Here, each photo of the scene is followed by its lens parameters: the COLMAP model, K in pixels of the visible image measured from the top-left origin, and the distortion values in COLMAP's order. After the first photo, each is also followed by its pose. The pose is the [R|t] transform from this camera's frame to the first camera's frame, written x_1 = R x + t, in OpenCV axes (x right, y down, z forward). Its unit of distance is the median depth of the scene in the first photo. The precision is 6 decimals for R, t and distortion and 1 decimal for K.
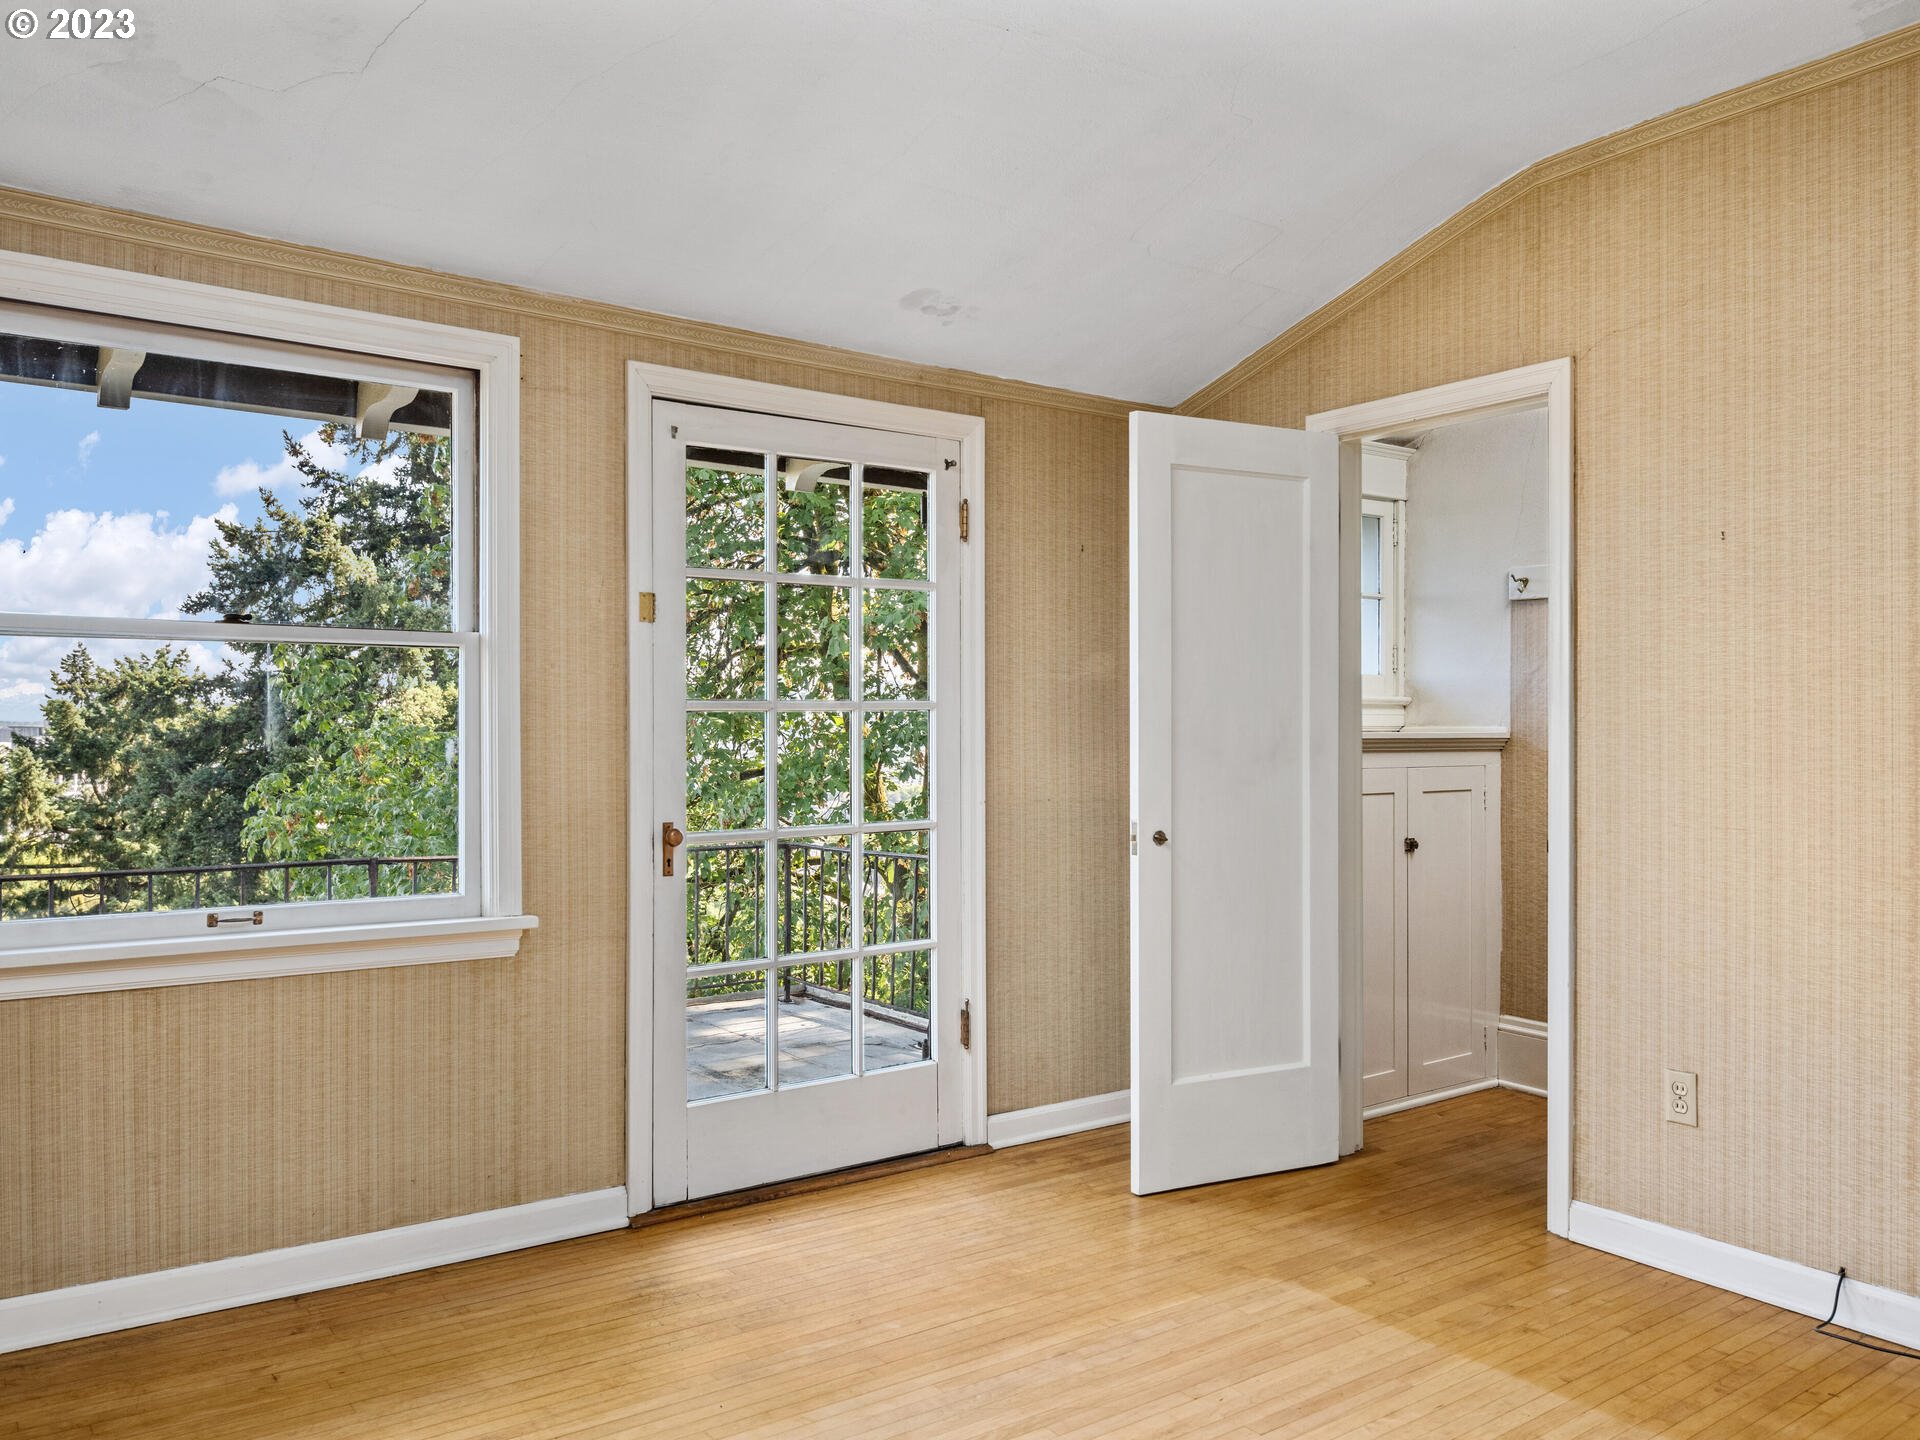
lens RADIAL K [[1436.9, 0, 958.9], [0, 1436.9, 717.6], [0, 0, 1]] dist [-0.000050, -0.002848]
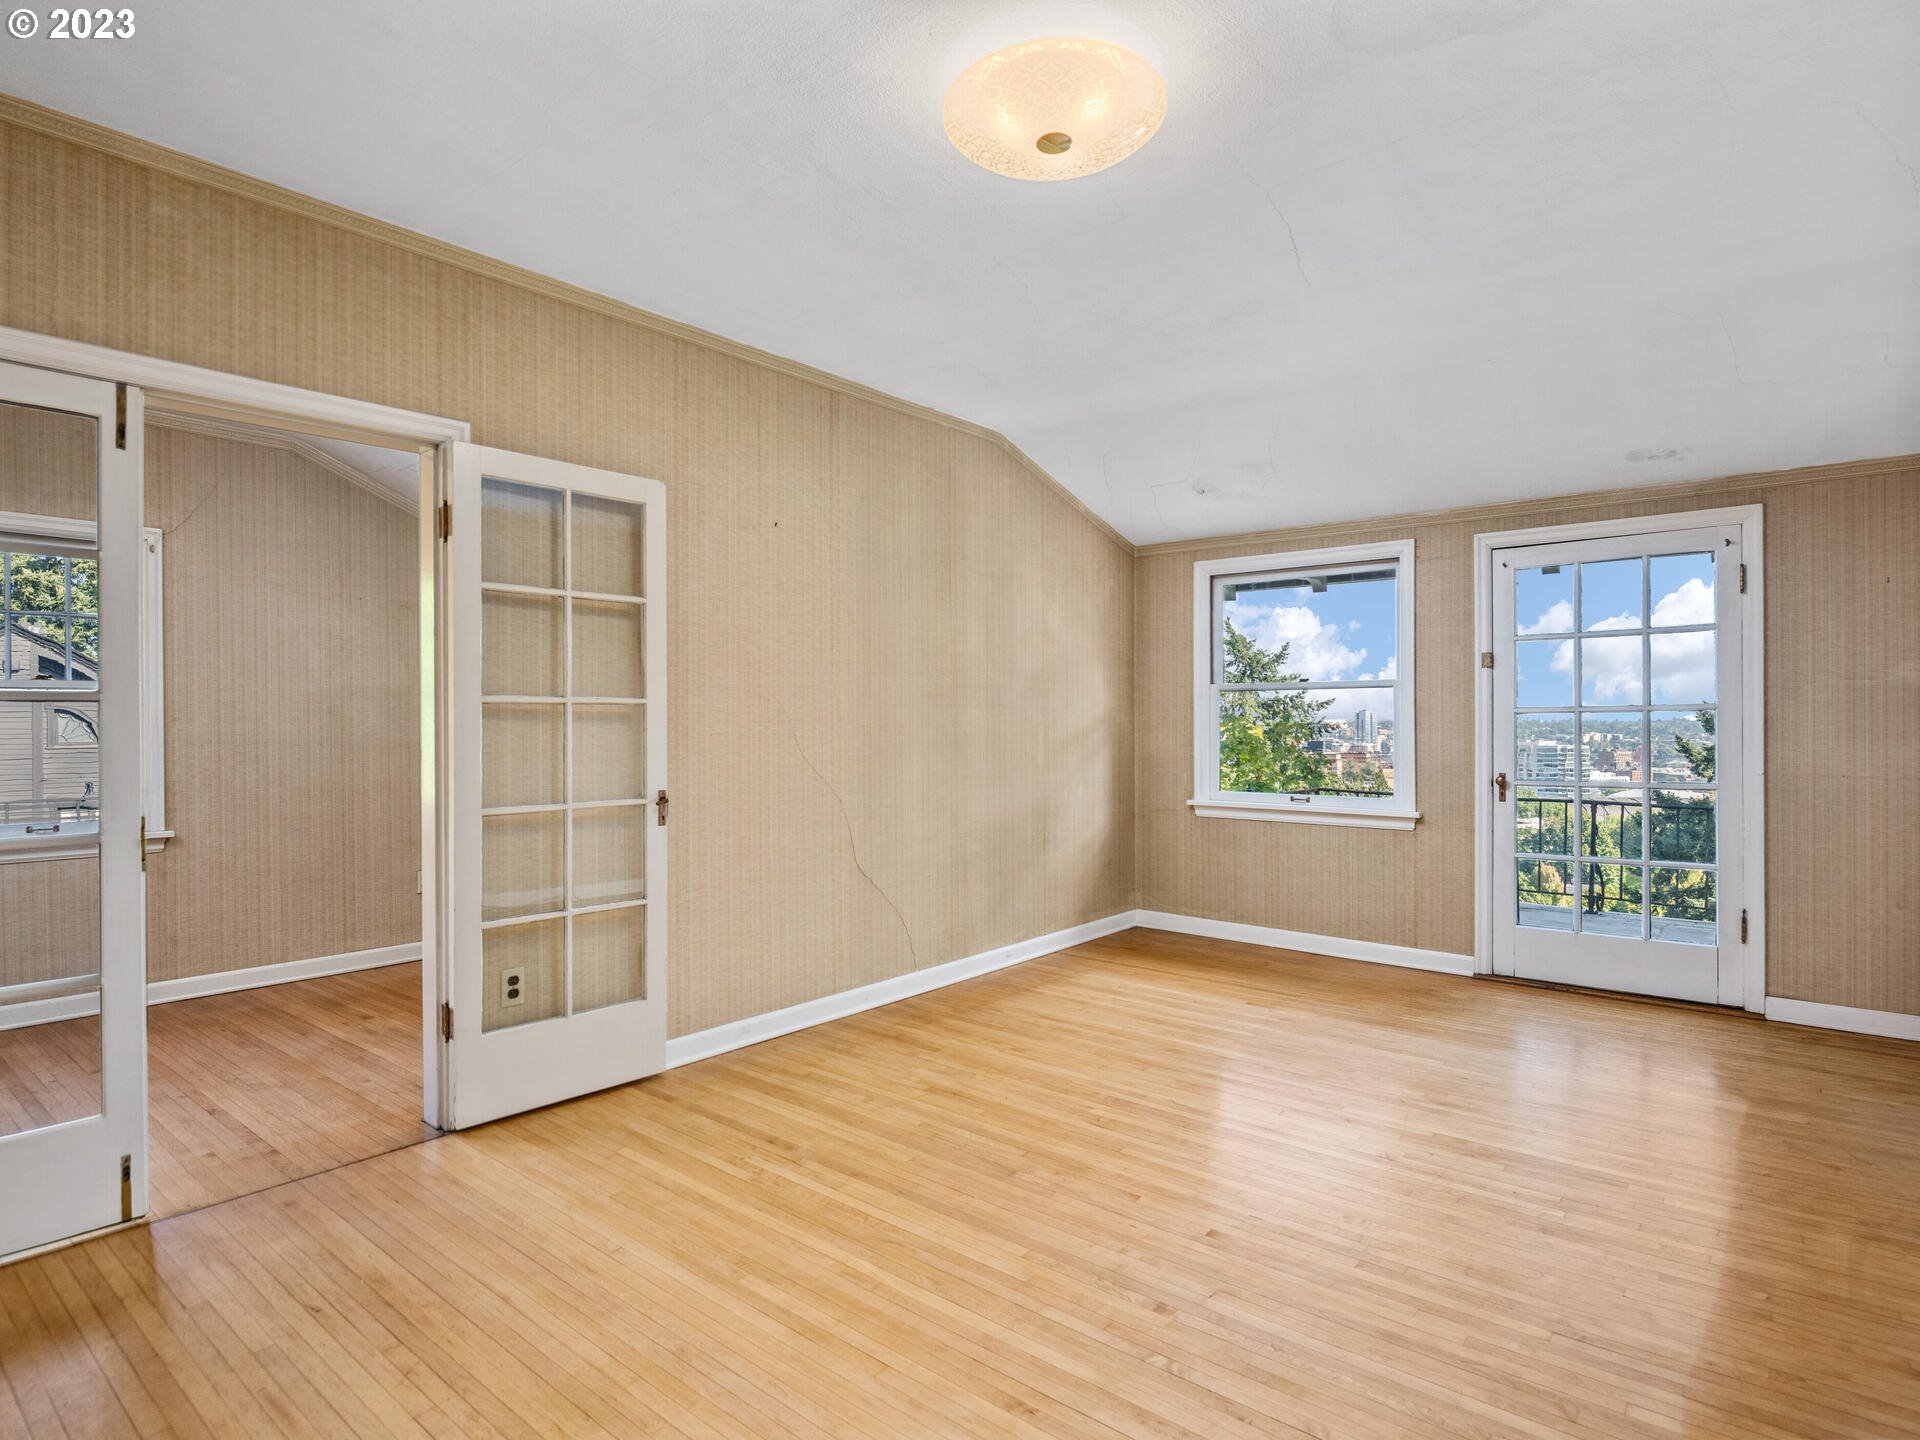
lens RADIAL K [[1051.6, 0, 958.3], [0, 1051.6, 723.0], [0, 0, 1]] dist [0.002583, 0.000150]
pose [[0.246803, -0.002676, -0.969062, 0.981125], [0.009469, 0.999955, -0.000349, 0.001296], [0.969019, -0.009090, 0.246817, -0.032633]]
